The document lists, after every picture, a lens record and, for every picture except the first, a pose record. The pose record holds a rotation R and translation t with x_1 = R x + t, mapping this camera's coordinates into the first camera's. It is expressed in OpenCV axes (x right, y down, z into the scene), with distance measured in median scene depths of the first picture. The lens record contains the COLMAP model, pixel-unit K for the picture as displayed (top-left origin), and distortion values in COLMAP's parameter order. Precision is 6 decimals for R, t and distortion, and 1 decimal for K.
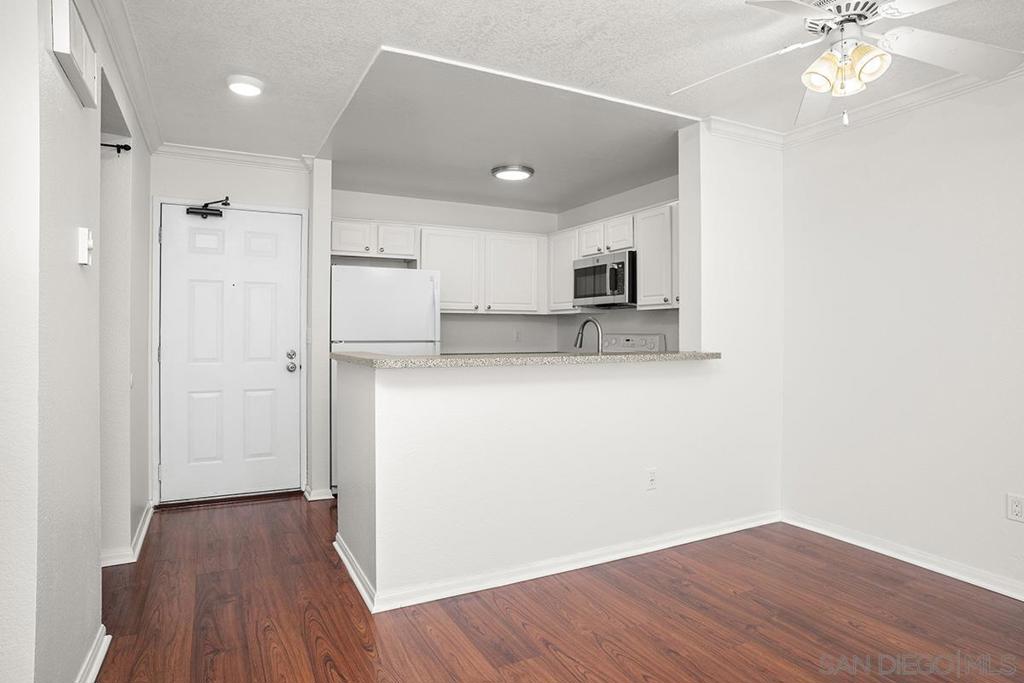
lens RADIAL K [[596.2, 0, 518.7], [0, 596.2, 341.9], [0, 0, 1]] dist [-0.103158, 0.083997]
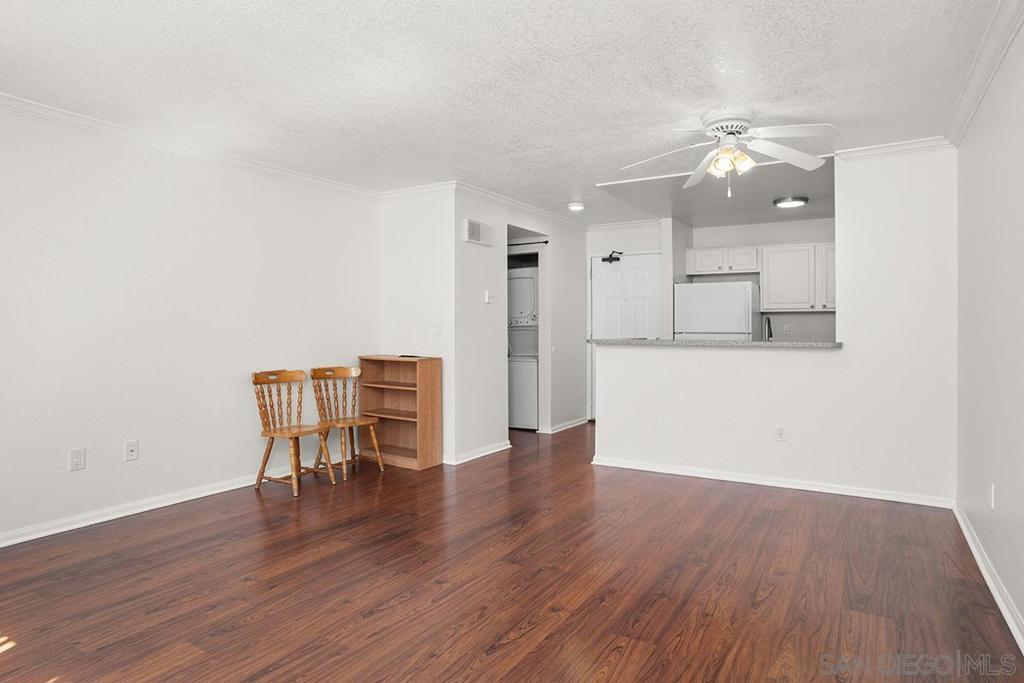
lens RADIAL K [[599.9, 0, 512.0], [0, 599.9, 341.5], [0, 0, 1]] dist [-0.108591, 0.086246]
pose [[0.501950, 0.020487, -0.864654, 0.884156], [-0.015047, 0.999775, 0.014954, 0.006731], [0.864766, 0.005505, 0.502145, -0.180491]]
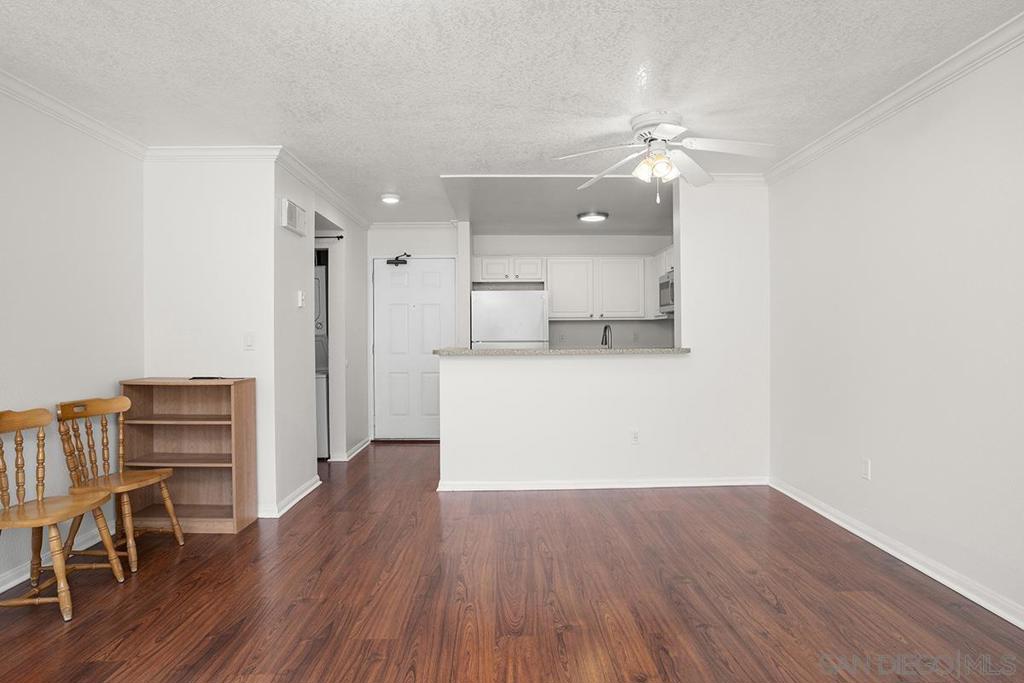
lens RADIAL K [[596.2, 0, 518.7], [0, 596.2, 341.9], [0, 0, 1]] dist [-0.103158, 0.083997]
pose [[0.895367, -0.002902, -0.445319, 0.494894], [0.000459, 0.999984, -0.005593, 0.009955], [0.445328, 0.004804, 0.895355, -0.327497]]
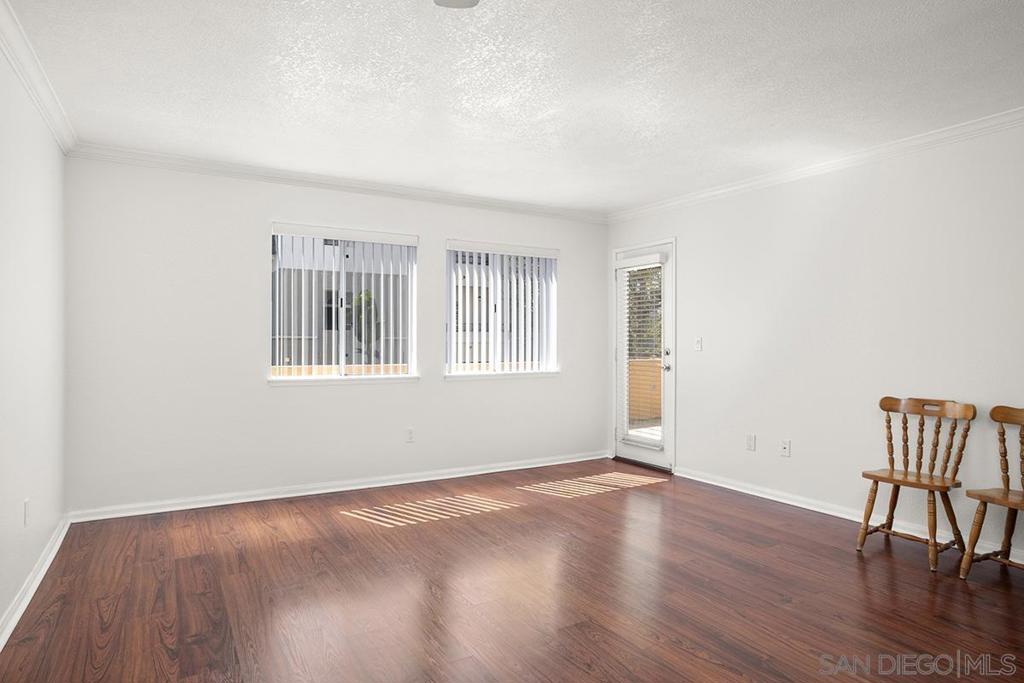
lens RADIAL K [[596.2, 0, 518.7], [0, 596.2, 341.9], [0, 0, 1]] dist [-0.103158, 0.083997]
pose [[-0.999229, -0.000851, -0.039253, 0.315382], [-0.001354, 0.999917, 0.012802, -0.008877], [0.039238, 0.012846, -0.999147, 0.836254]]
